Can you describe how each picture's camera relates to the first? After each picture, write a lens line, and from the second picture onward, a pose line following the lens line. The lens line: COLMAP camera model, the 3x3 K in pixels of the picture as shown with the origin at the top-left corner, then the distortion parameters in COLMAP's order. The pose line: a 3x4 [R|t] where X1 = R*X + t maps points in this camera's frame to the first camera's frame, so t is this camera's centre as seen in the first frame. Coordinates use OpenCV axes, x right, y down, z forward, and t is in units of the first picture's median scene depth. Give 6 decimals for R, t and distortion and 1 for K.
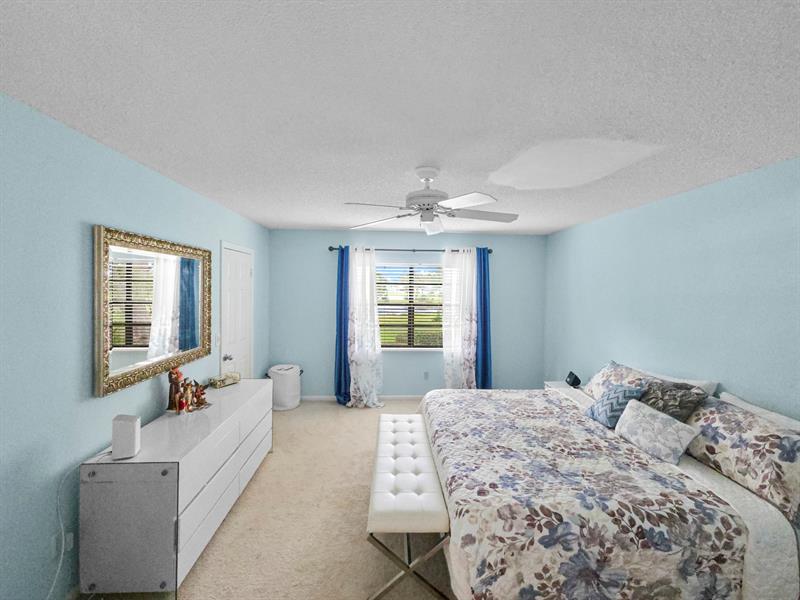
lens RADIAL K [[325.7, 0, 400.0], [0, 325.7, 300.0], [0, 0, 1]] dist [0.001643, 0.000225]
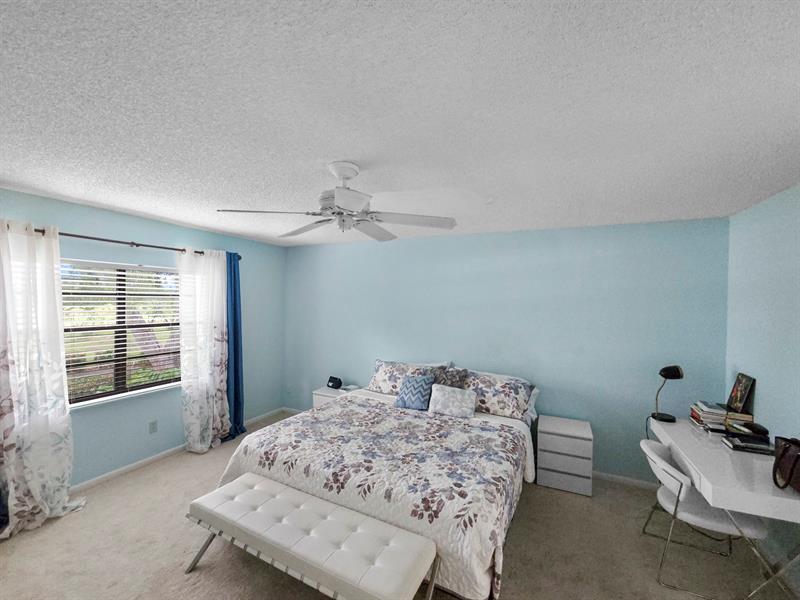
lens RADIAL K [[326.4, 0, 398.1], [0, 326.4, 306.6], [0, 0, 1]] dist [-0.001348, -0.000298]
pose [[0.500525, -0.021821, 0.865447, -0.538601], [0.025098, 0.999628, 0.010689, -0.039751], [-0.865358, 0.016371, 0.500886, 0.426952]]
